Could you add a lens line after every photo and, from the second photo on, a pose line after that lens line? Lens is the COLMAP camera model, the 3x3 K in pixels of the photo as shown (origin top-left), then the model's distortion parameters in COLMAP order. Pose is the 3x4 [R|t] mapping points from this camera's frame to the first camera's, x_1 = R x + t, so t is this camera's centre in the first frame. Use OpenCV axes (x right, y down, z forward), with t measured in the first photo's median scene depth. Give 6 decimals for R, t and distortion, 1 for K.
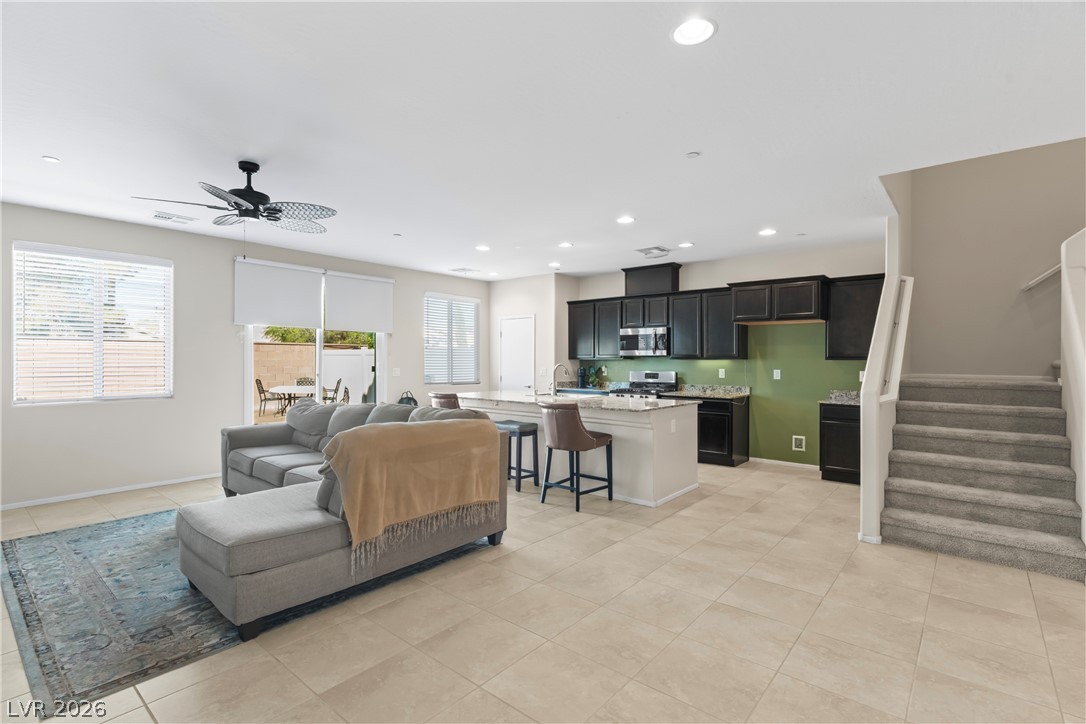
lens RADIAL K [[512.9, 0, 543.2], [0, 512.9, 364.1], [0, 0, 1]] dist [0.004157, 0.000462]
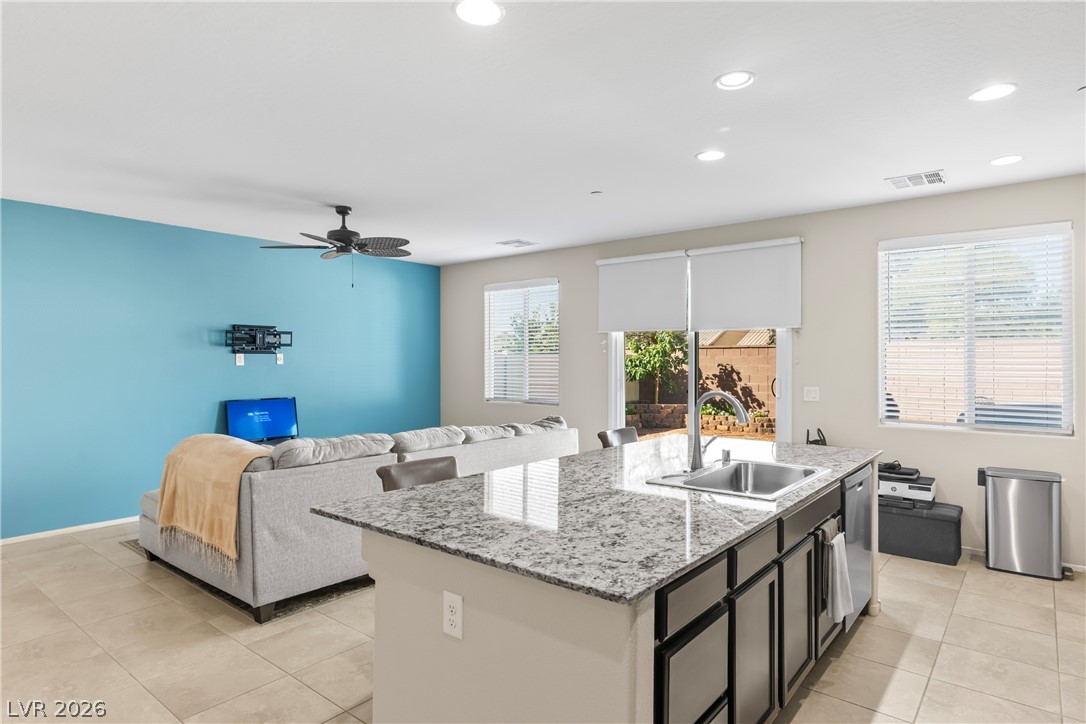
lens RADIAL K [[602.3, 0, 542.1], [0, 602.3, 361.4], [0, 0, 1]] dist [0.001387, 0.001337]
pose [[0.023493, -0.003672, -0.999717, 0.463283], [-0.009329, 0.999949, -0.003892, -0.017950], [0.999680, 0.009417, 0.023457, 0.799404]]
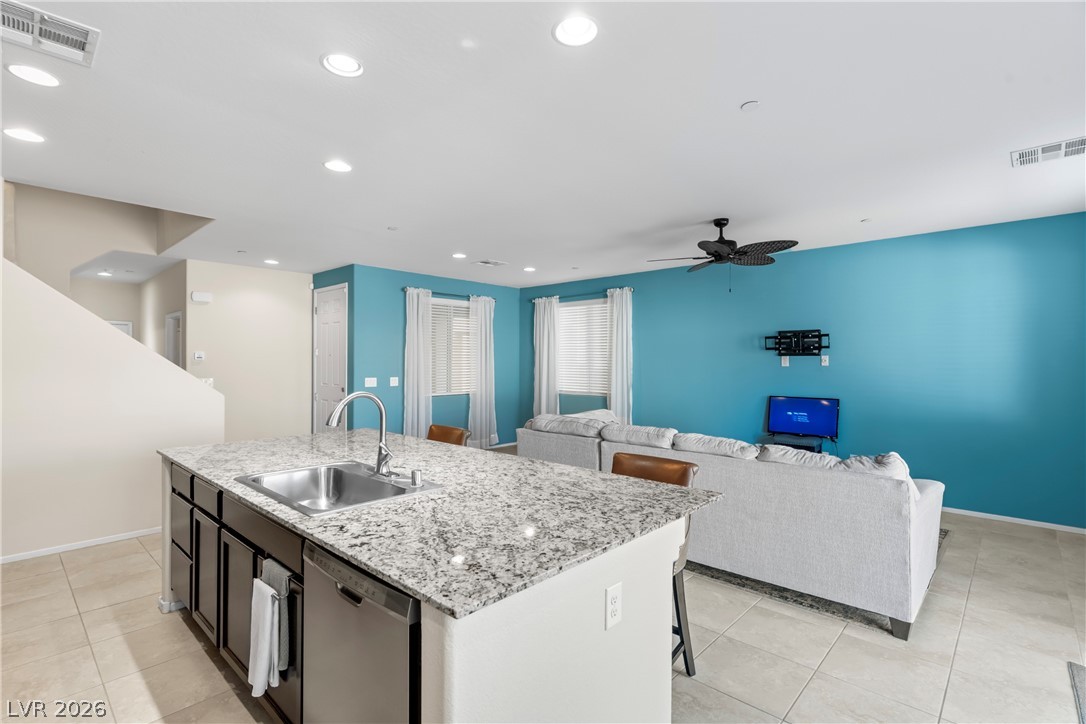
lens RADIAL K [[512.9, 0, 536.4], [0, 512.9, 369.4], [0, 0, 1]] dist [0.004157, 0.000462]
pose [[-0.998238, -0.008204, 0.058761, -0.108510], [-0.006728, 0.999658, 0.025284, -0.025925], [-0.058948, 0.024844, -0.997952, 1.290648]]
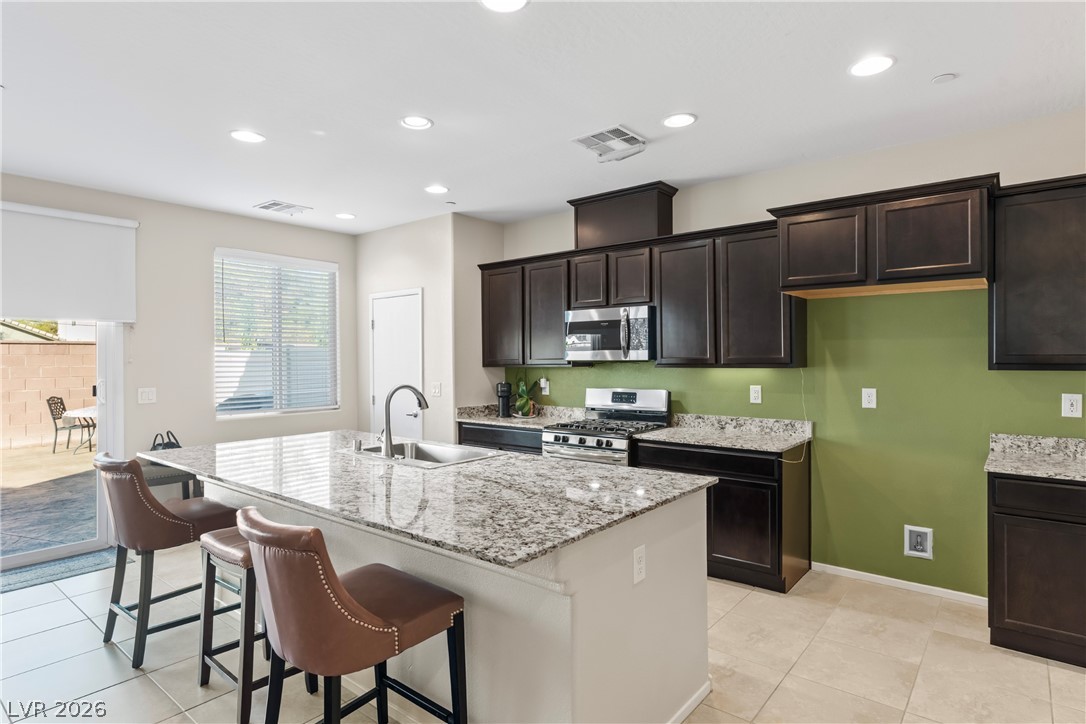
lens RADIAL K [[602.3, 0, 539.3], [0, 602.3, 364.3], [0, 0, 1]] dist [0.001387, 0.001337]
pose [[0.999891, -0.010220, 0.010633, 0.136882], [0.010185, 0.999942, 0.003359, -0.017662], [-0.010666, -0.003250, 0.999938, 0.435263]]
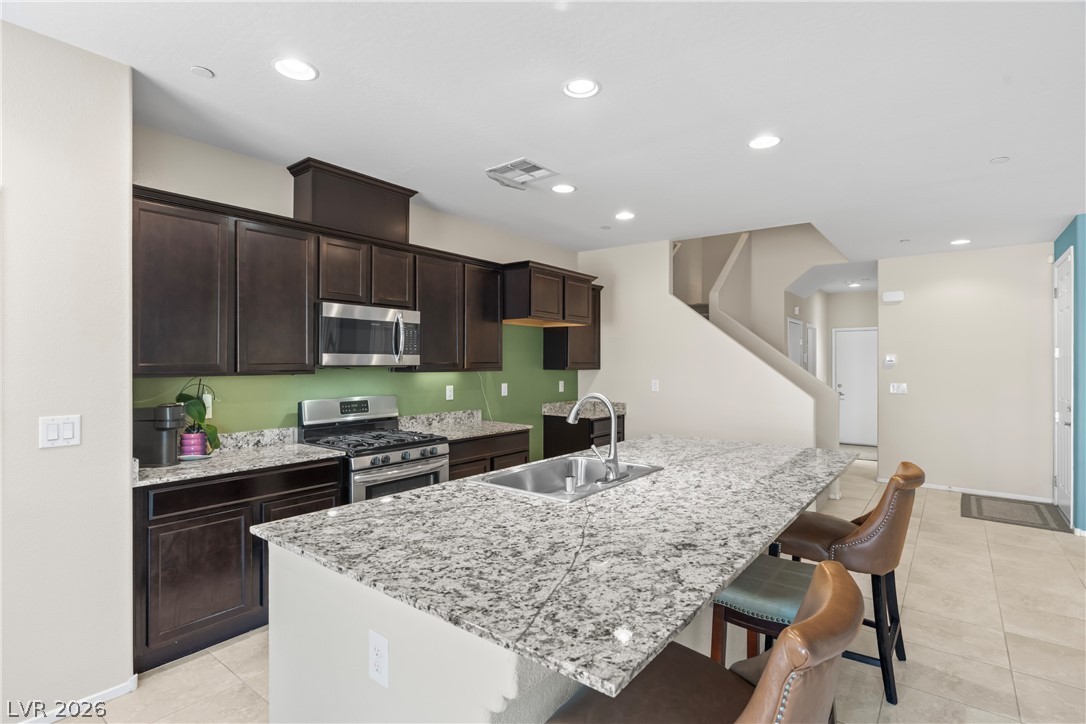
lens RADIAL K [[524.5, 0, 540.7], [0, 524.5, 360.4], [0, 0, 1]] dist [-0.002906, 0.000504]
pose [[-0.035664, 0.001026, 0.999363, -0.336043], [0.004521, 0.999989, -0.000865, -0.023072], [-0.999354, 0.004488, -0.035668, 0.992123]]
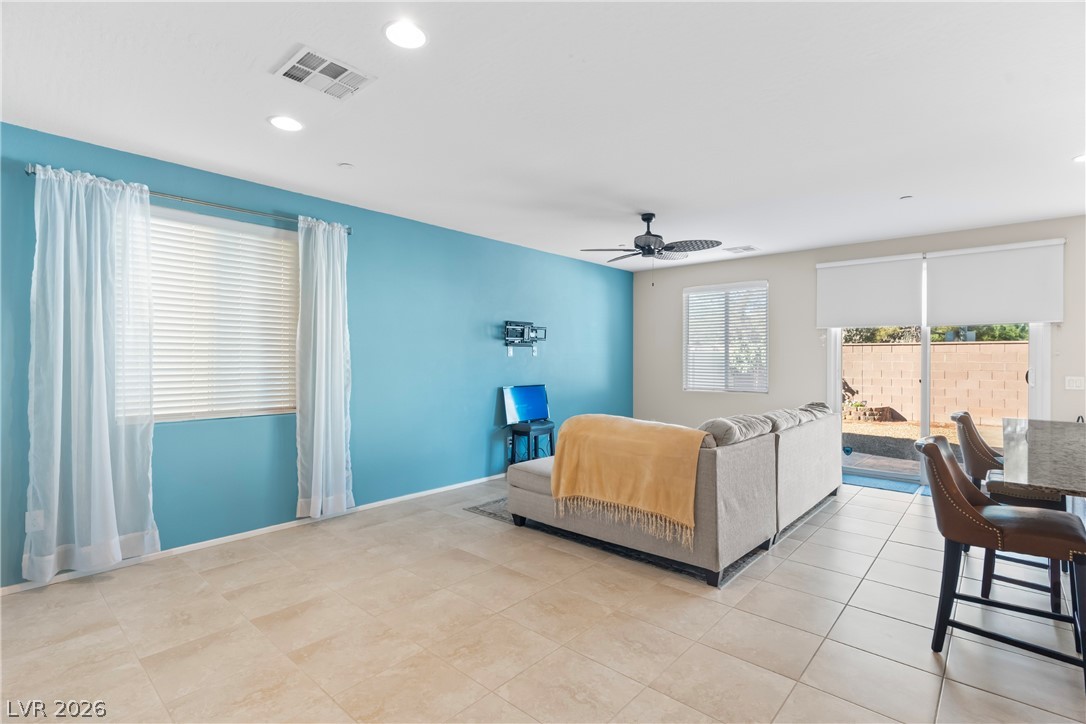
lens RADIAL K [[512.9, 0, 544.5], [0, 512.9, 359.2], [0, 0, 1]] dist [0.004157, 0.000462]
pose [[-0.022806, -0.002985, -0.999735, 0.428556], [-0.013209, 0.999909, -0.002685, -0.004204], [0.999653, 0.013144, -0.022844, 0.428034]]
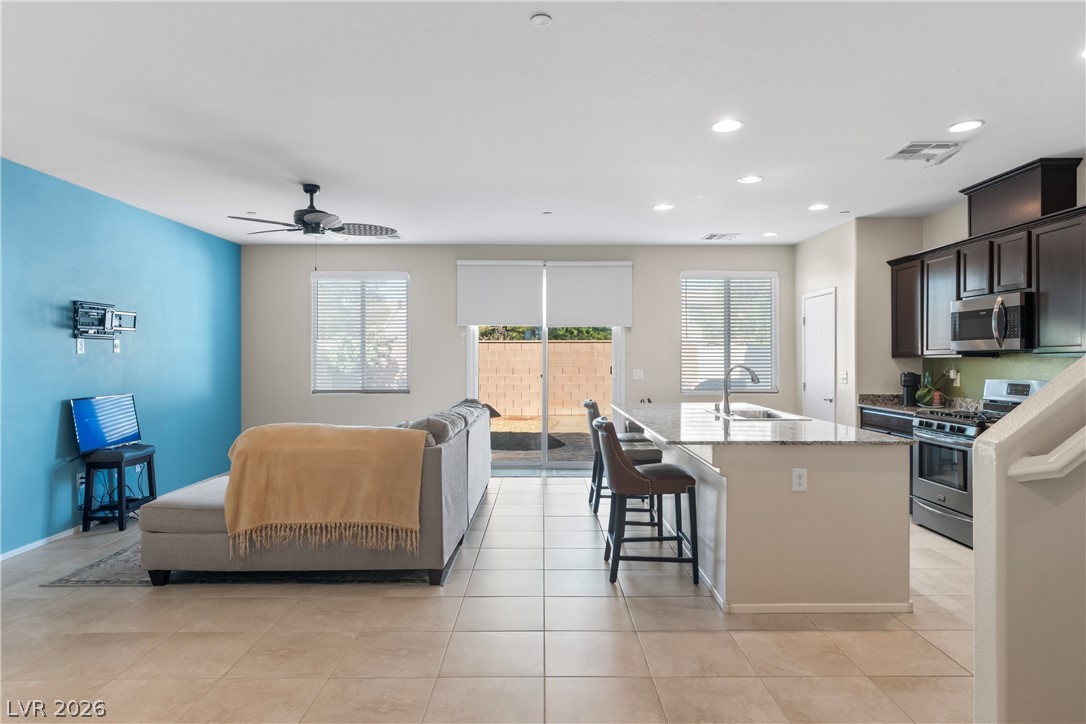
lens RADIAL K [[637.3, 0, 541.9], [0, 637.3, 360.5], [0, 0, 1]] dist [0.003125, 0.002688]
pose [[0.645559, -0.000811, -0.763710, 0.459018], [-0.003900, 0.999983, -0.004359, -0.001419], [0.763700, 0.005793, 0.645545, 0.271334]]
